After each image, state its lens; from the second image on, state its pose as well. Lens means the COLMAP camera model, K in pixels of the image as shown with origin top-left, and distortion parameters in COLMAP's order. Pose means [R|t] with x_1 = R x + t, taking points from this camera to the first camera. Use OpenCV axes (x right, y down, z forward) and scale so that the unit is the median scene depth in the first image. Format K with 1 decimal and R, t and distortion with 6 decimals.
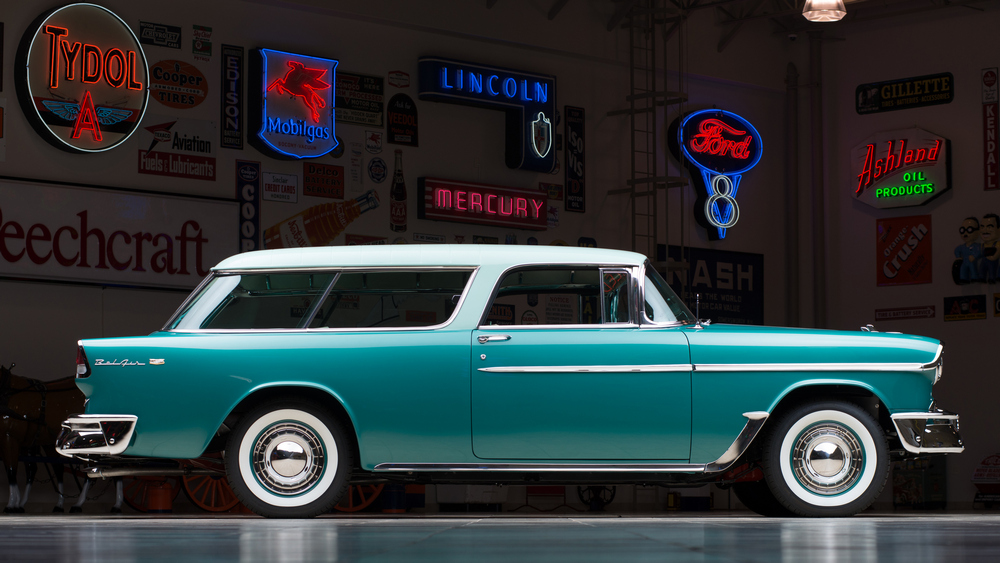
lens RADIAL K [[2501.4, 0, 500.0], [0, 2501.4, 281.5], [0, 0, 1]] dist [0.121819, 0.282668]
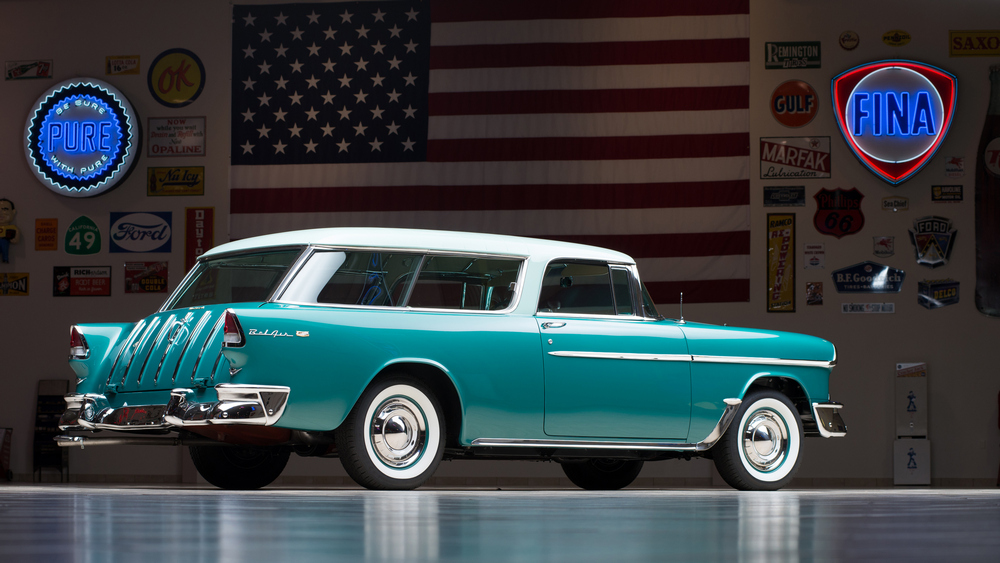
lens RADIAL K [[2501.4, 0, 500.0], [0, 2501.4, 281.5], [0, 0, 1]] dist [0.121819, 0.282668]
pose [[0.803818, 0.052842, 0.592524, -0.662051], [-0.060730, 0.998132, -0.006628, 0.012663], [-0.591768, -0.030657, 0.805525, 0.142998]]
